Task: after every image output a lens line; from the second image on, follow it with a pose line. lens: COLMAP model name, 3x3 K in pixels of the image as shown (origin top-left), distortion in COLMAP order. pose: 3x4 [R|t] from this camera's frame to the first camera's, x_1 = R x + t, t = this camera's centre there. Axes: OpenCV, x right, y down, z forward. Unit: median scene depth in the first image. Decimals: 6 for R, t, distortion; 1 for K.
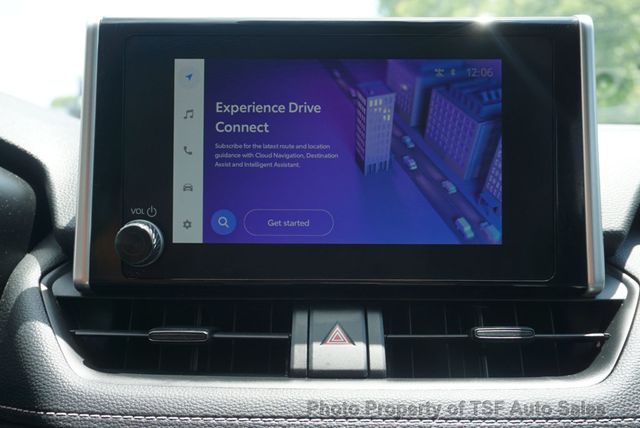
lens RADIAL K [[650.7, 0, 320.0], [0, 650.7, 214.0], [0, 0, 1]] dist [-0.000841, 0.001389]
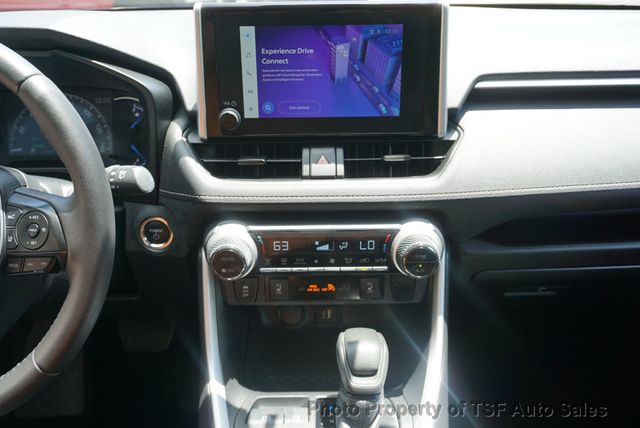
lens RADIAL K [[557.2, 0, 320.0], [0, 557.2, 214.0], [0, 0, 1]] dist [-0.020341, -0.004855]
pose [[0.999708, -0.020601, 0.012627, -0.010422], [0.014626, 0.931893, 0.362439, -0.317611], [-0.019234, -0.362148, 0.931922, -0.806453]]
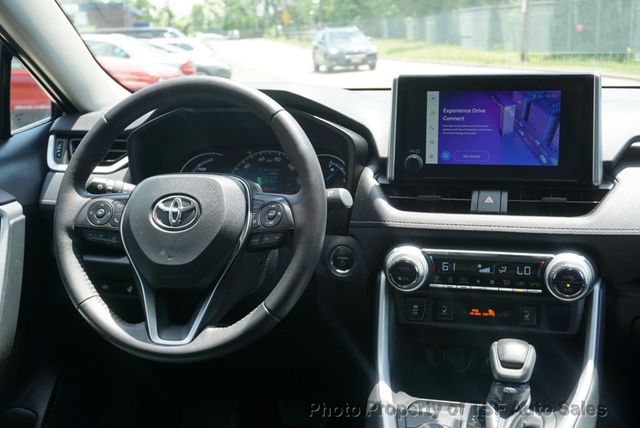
lens RADIAL K [[801.9, 0, 320.0], [0, 801.9, 214.0], [0, 0, 1]] dist [0.013665, 0.026201]
pose [[0.971139, 0.027390, -0.236937, 0.126932], [0.002887, 0.991962, 0.126507, -0.161550], [0.238498, -0.123540, 0.963253, -2.203285]]
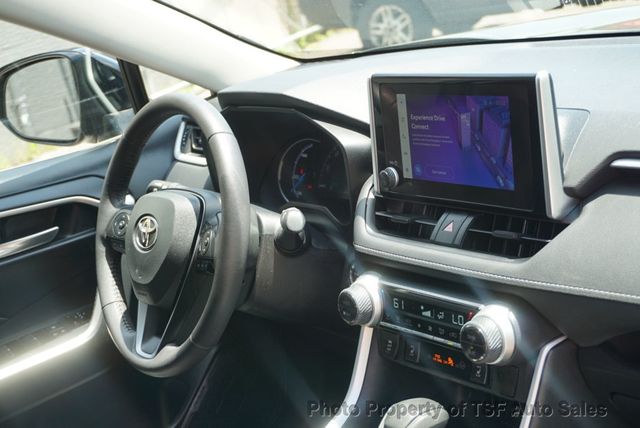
lens RADIAL K [[1057.7, 0, 320.0], [0, 1057.7, 214.0], [0, 0, 1]] dist [0.005445, -0.008888]
pose [[0.611708, 0.096191, -0.785213, 2.424138], [0.121853, 0.969277, 0.213667, -0.635800], [0.781642, -0.226382, 0.581194, -1.328142]]
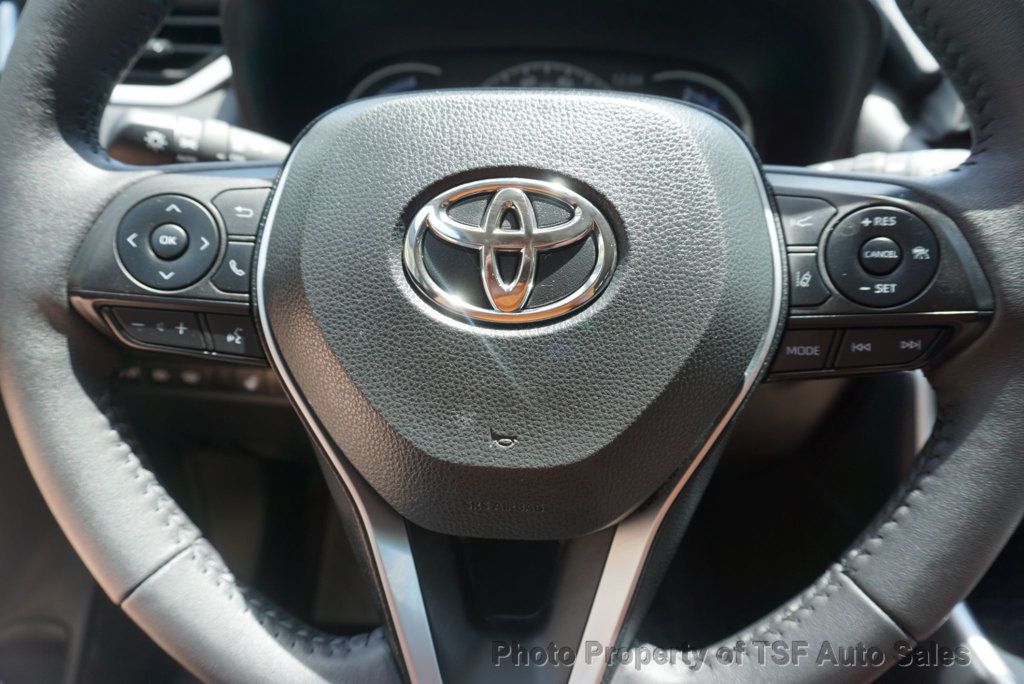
lens RADIAL K [[682.6, 0, 513.3], [0, 682.6, 326.1], [0, 0, 1]] dist [-0.008616, -0.001565]
pose [[0.999276, 0.032016, -0.020556, -1.036440], [-0.023096, 0.939791, 0.340967, 0.055170], [0.030235, -0.340246, 0.939850, -0.139785]]
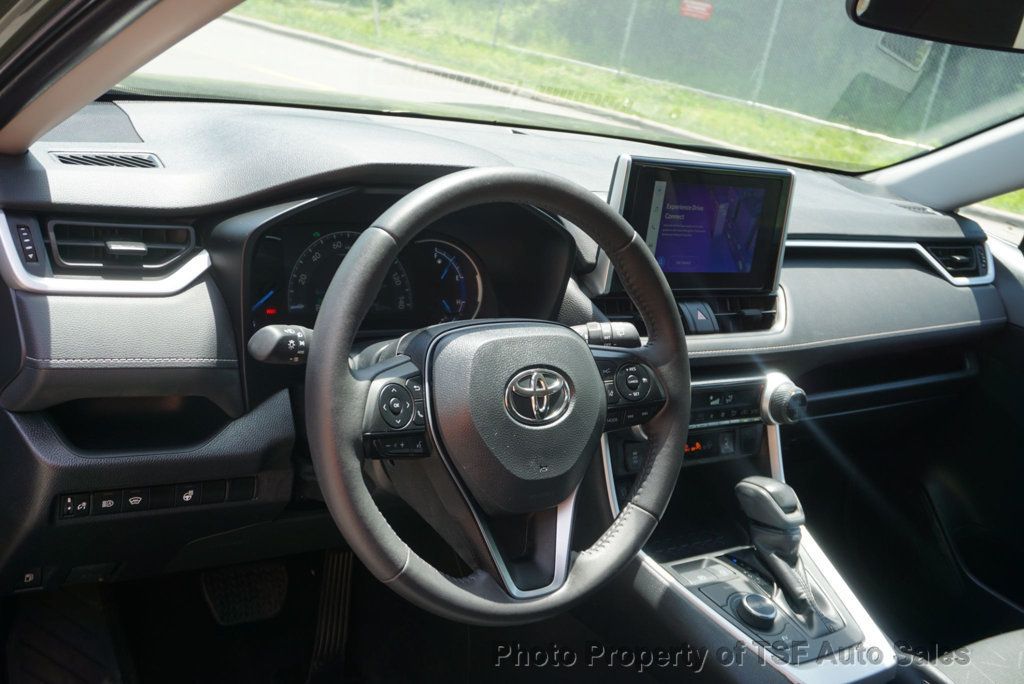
lens RADIAL K [[1072.3, 0, 512.0], [0, 1072.3, 342.0], [0, 0, 1]] dist [-0.004436, 0.013073]
pose [[0.793515, -0.045680, 0.606833, -2.579486], [-0.135787, 0.958748, 0.249730, -0.525573], [-0.593208, -0.280564, 0.754578, -1.337333]]
